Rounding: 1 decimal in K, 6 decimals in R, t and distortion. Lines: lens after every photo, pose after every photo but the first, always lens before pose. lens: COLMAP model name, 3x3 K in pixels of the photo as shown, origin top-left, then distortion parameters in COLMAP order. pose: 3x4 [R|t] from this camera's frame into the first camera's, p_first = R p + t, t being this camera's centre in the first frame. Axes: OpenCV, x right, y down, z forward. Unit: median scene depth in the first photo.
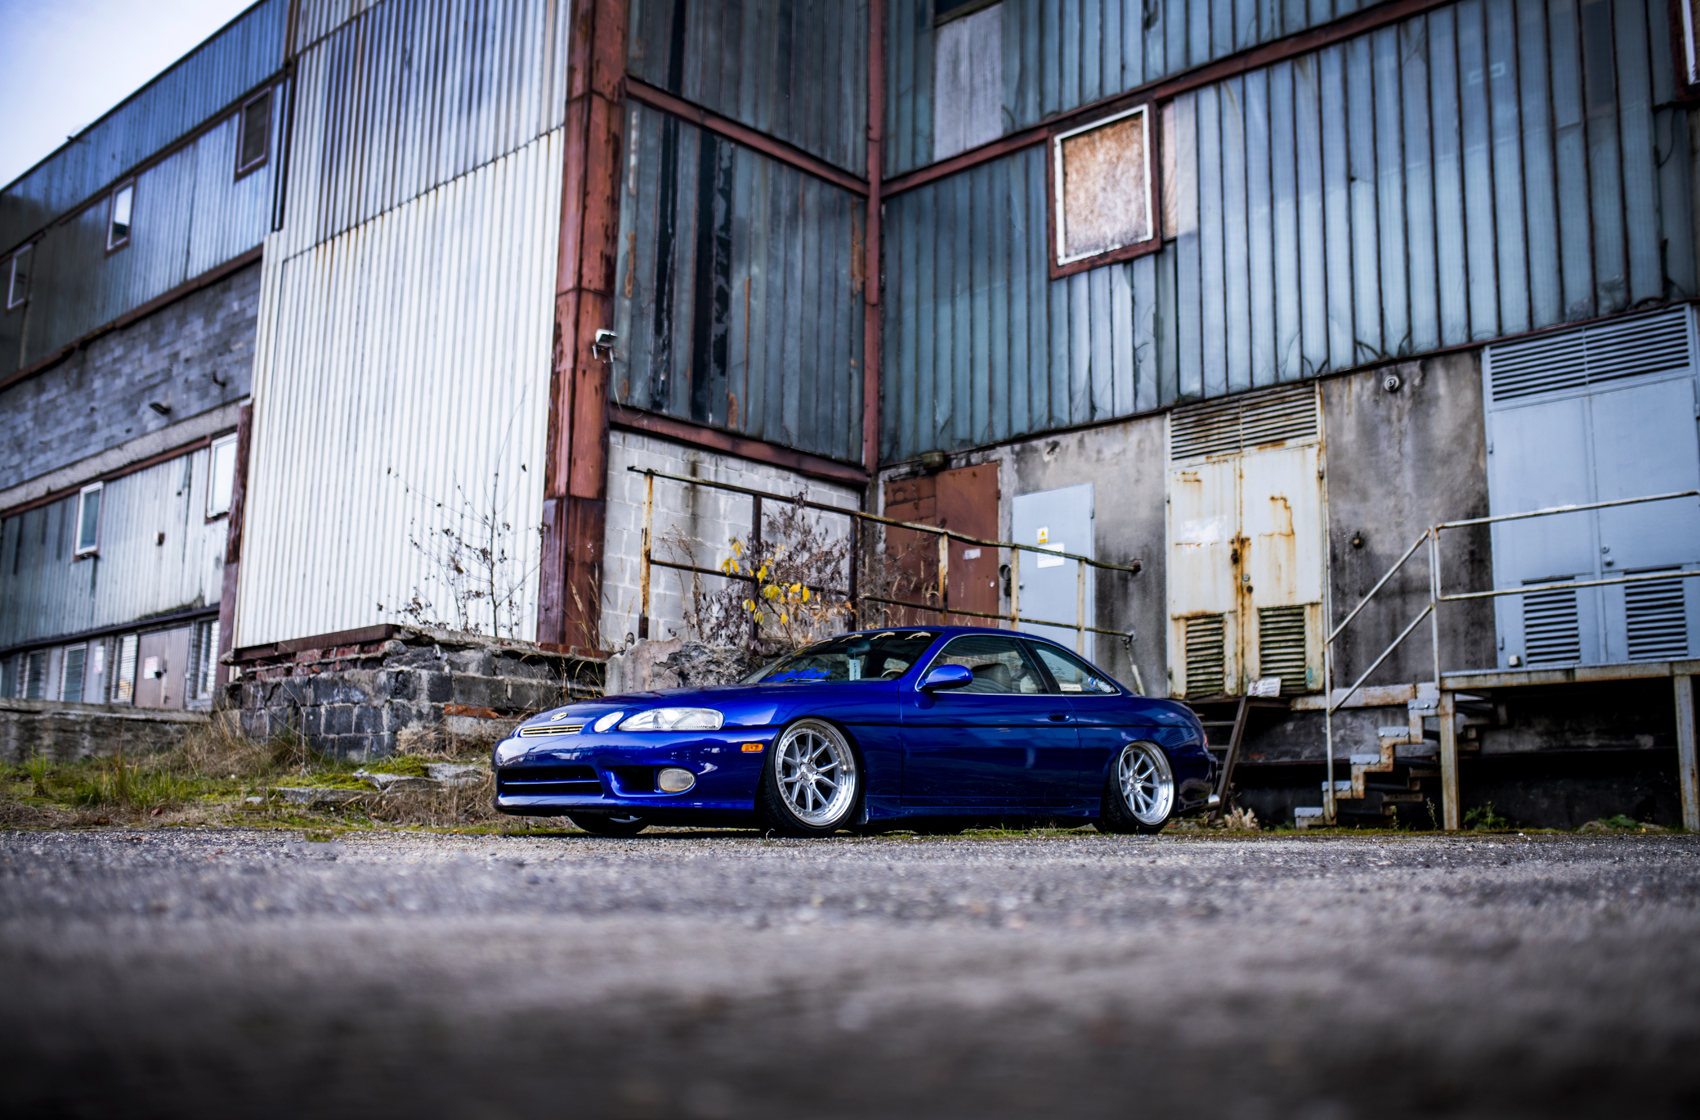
lens RADIAL K [[1637.8, 0, 855.1], [0, 1637.8, 553.3], [0, 0, 1]] dist [-0.068532, 0.109738]
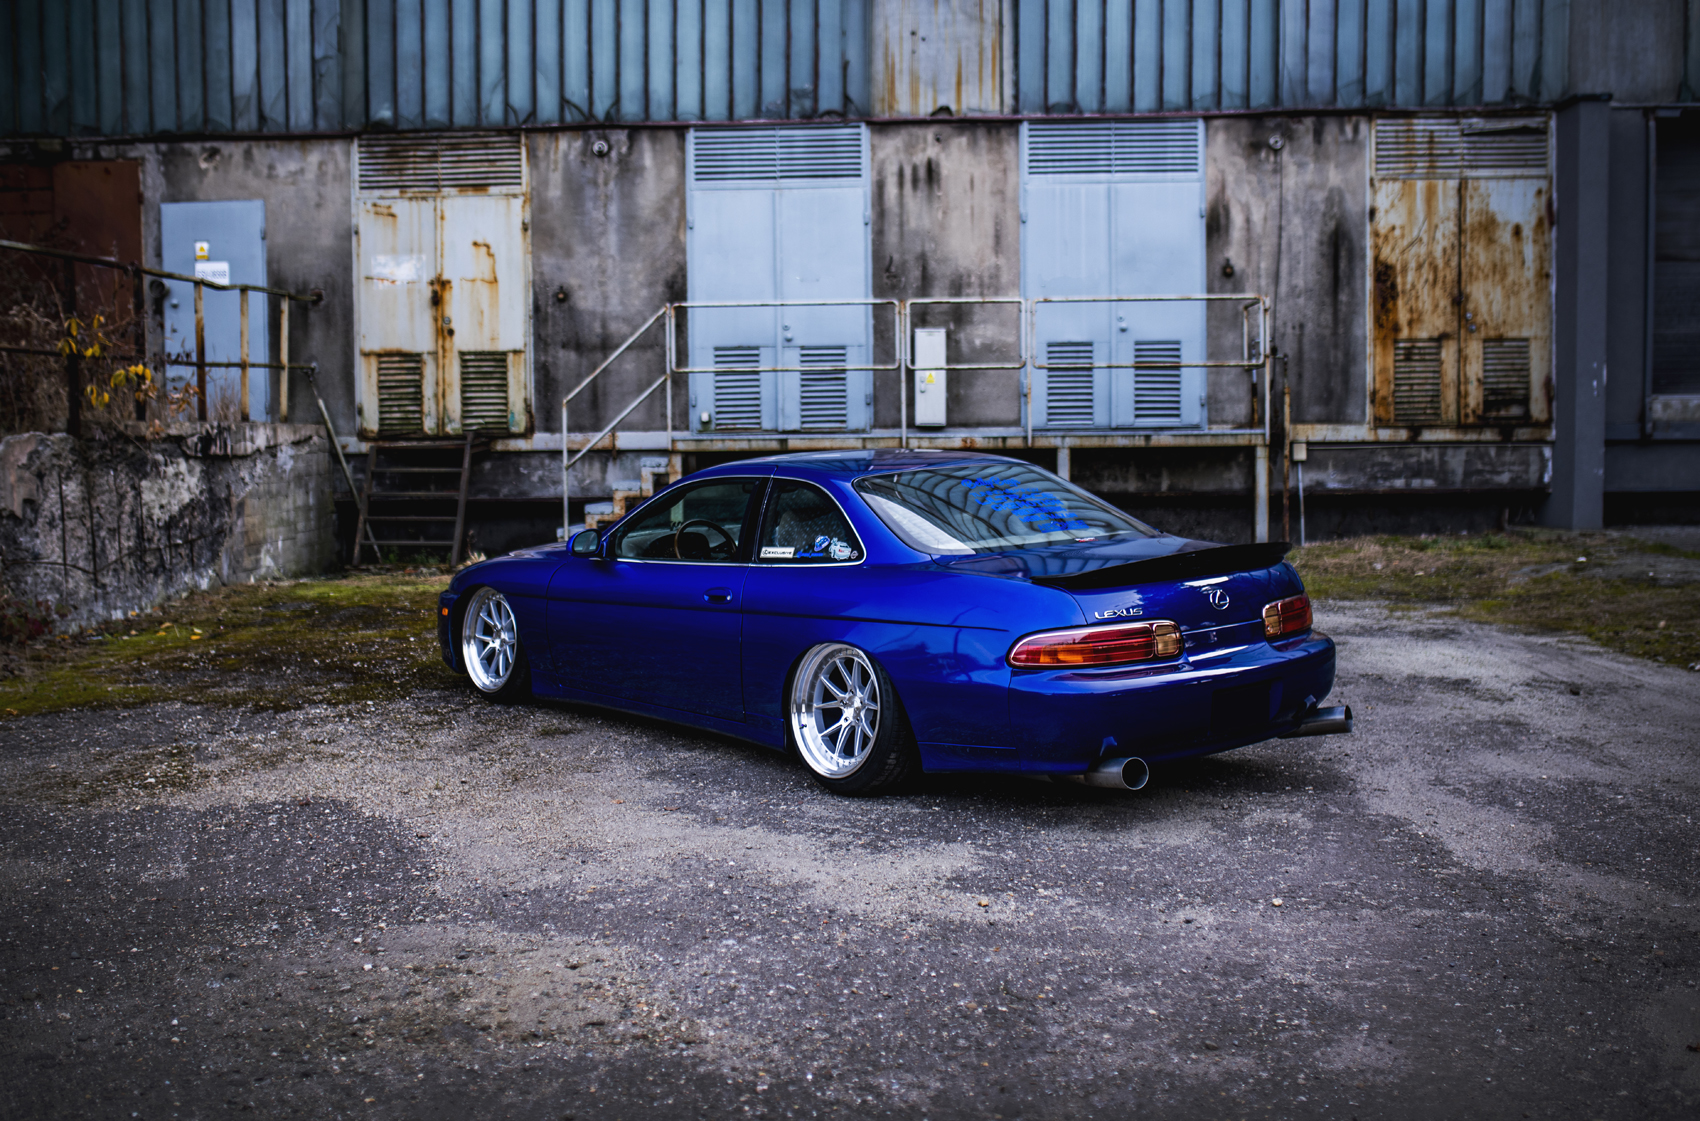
lens RADIAL K [[1785.1, 0, 818.5], [0, 1785.1, 554.4], [0, 0, 1]] dist [-0.069086, 0.115284]
pose [[0.758671, -0.064023, 0.648321, -0.309444], [-0.096597, 0.973104, 0.209135, -0.095861], [-0.644273, -0.221290, 0.732081, 0.000569]]
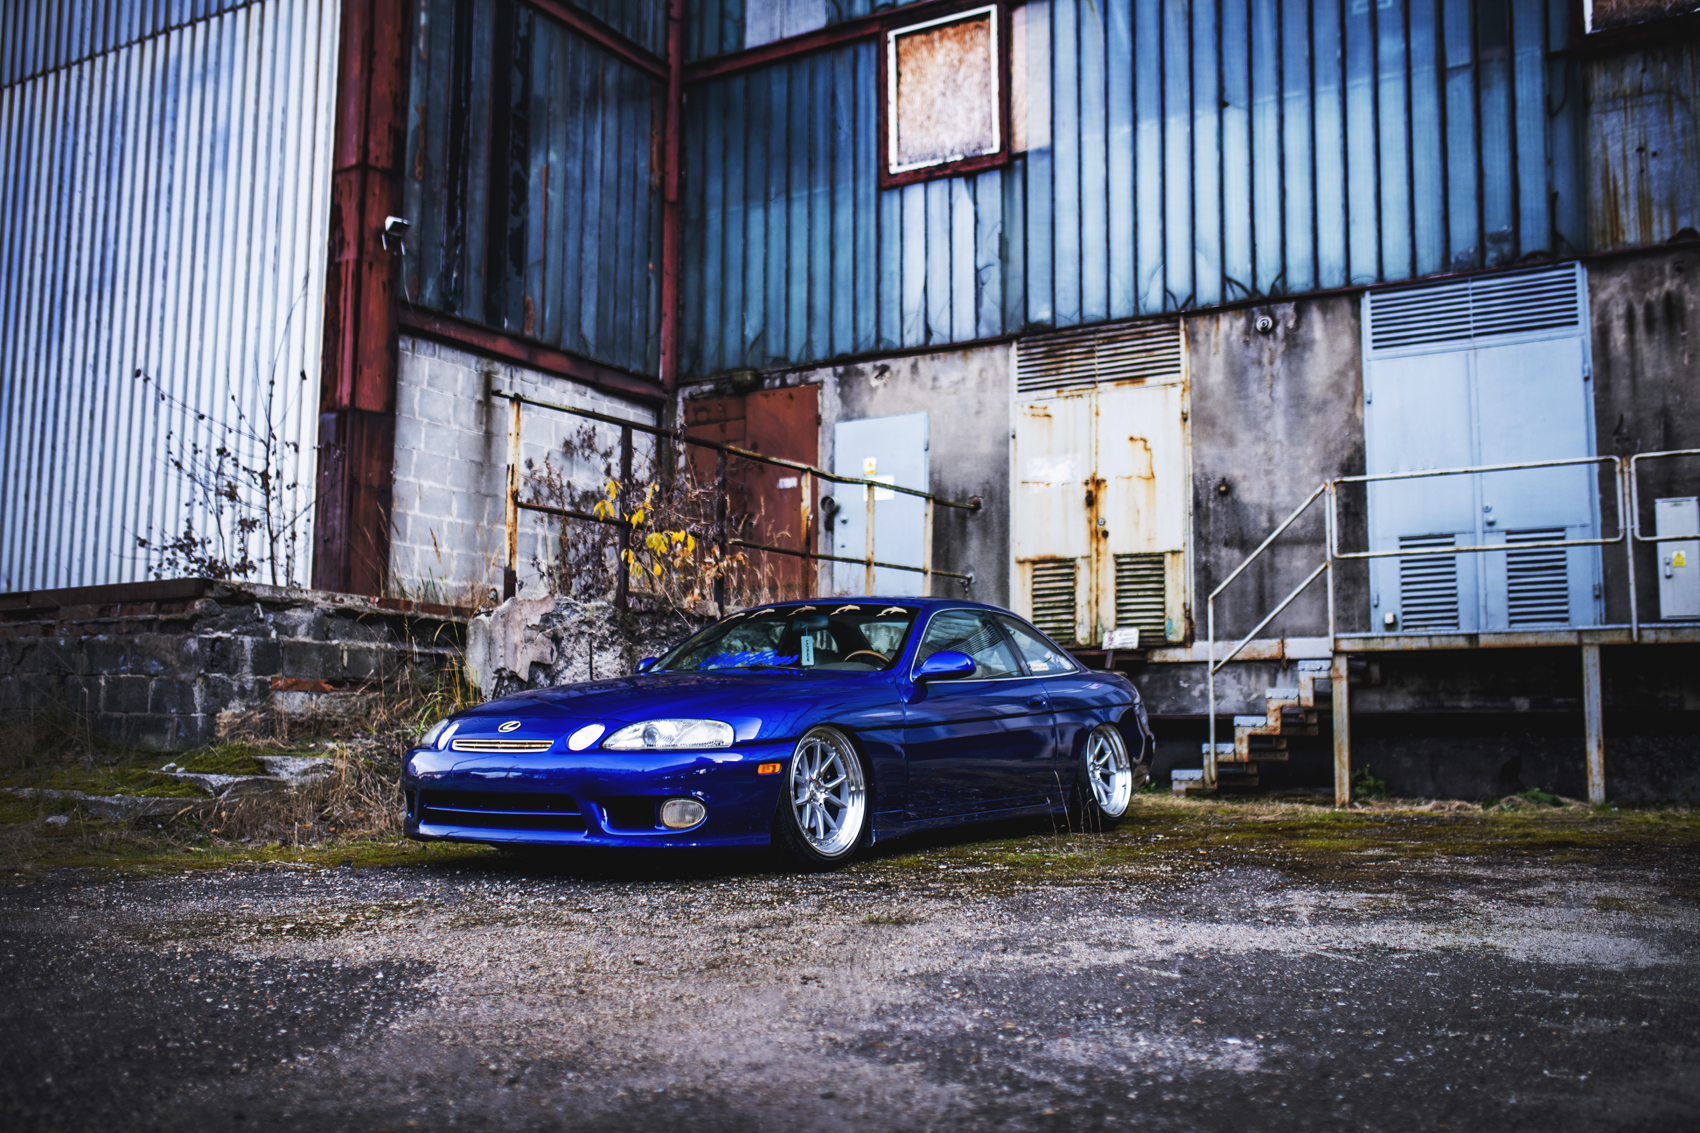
lens RADIAL K [[1614.0, 0, 854.5], [0, 1614.0, 559.9], [0, 0, 1]] dist [-0.070708, 0.114250]
pose [[0.975550, 0.014711, 0.219284, -0.103076], [-0.029802, 0.997396, 0.065674, -0.019564], [-0.217747, -0.070604, 0.973448, 0.115646]]
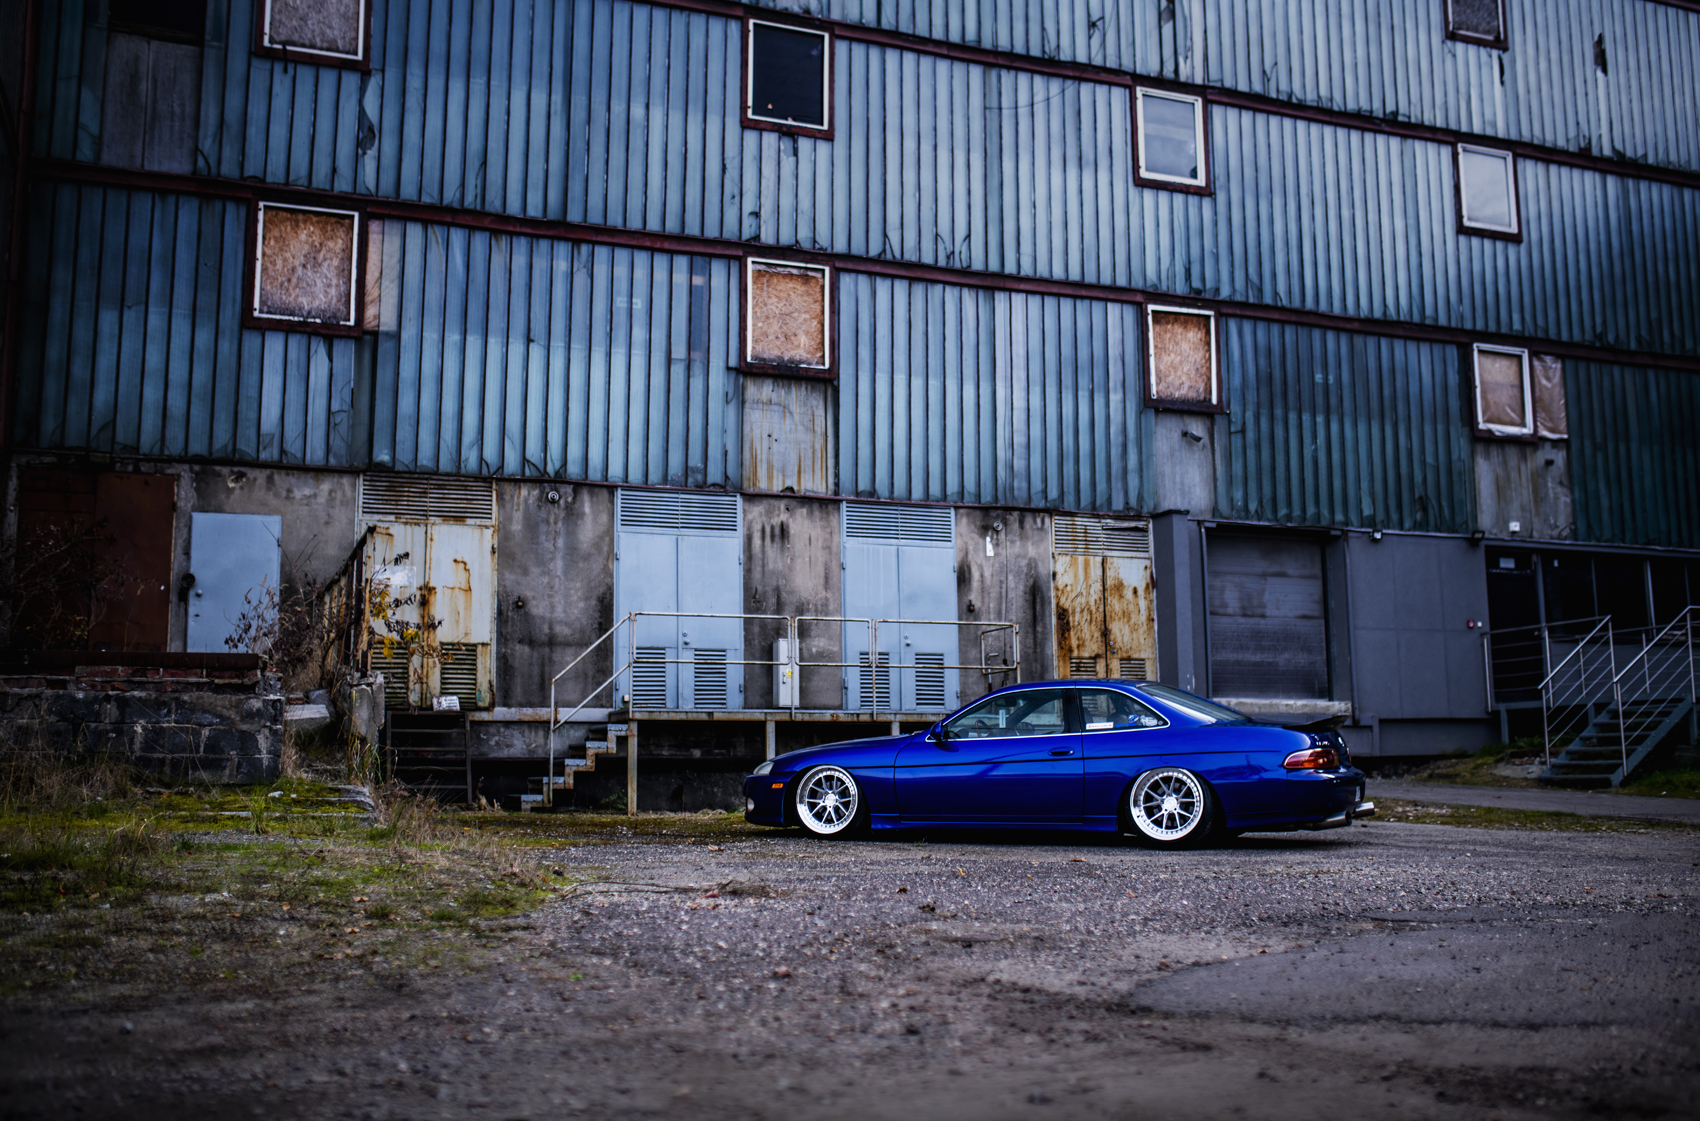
lens RADIAL K [[1623.4, 0, 856.8], [0, 1623.4, 554.0], [0, 0, 1]] dist [-0.066929, 0.110166]
pose [[0.414883, 0.110172, 0.903180, -0.787039], [-0.149703, 0.987380, -0.051675, -0.019523], [-0.897475, -0.113770, 0.426140, 0.136853]]
